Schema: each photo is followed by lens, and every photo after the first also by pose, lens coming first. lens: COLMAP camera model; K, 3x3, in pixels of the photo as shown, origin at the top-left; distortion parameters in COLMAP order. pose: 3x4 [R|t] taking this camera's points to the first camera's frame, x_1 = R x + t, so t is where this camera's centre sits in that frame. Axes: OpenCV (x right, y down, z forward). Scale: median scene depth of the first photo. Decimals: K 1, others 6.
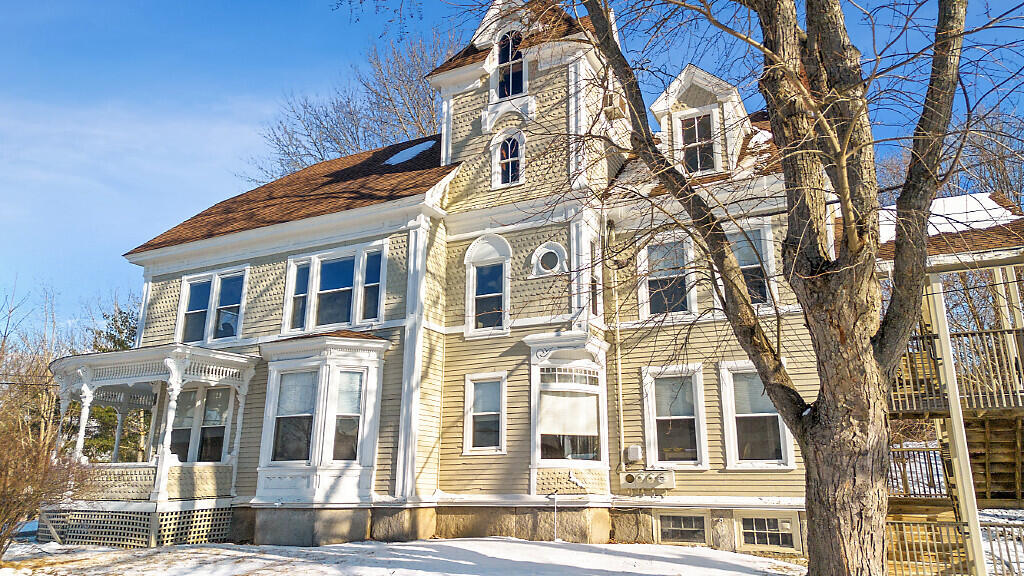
lens RADIAL K [[721.8, 0, 512.0], [0, 721.8, 288.0], [0, 0, 1]] dist [0.089270, -0.087696]
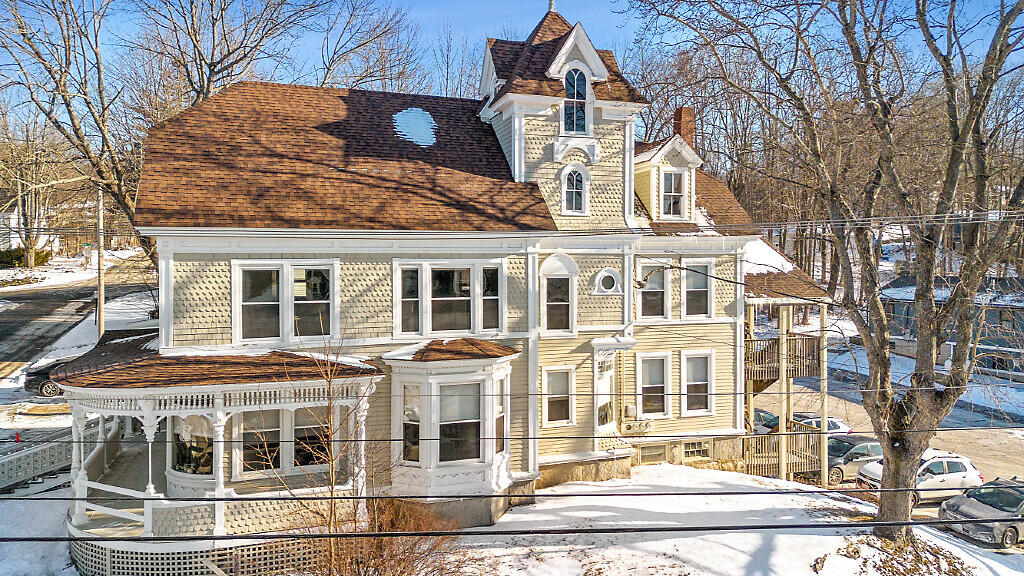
lens RADIAL K [[721.8, 0, 512.0], [0, 721.8, 288.0], [0, 0, 1]] dist [0.089270, -0.087696]
pose [[0.699055, -0.027867, 0.714524, -1.022067], [-0.183720, 0.958697, 0.217133, -0.283773], [-0.691063, -0.283061, 0.665062, 0.231462]]
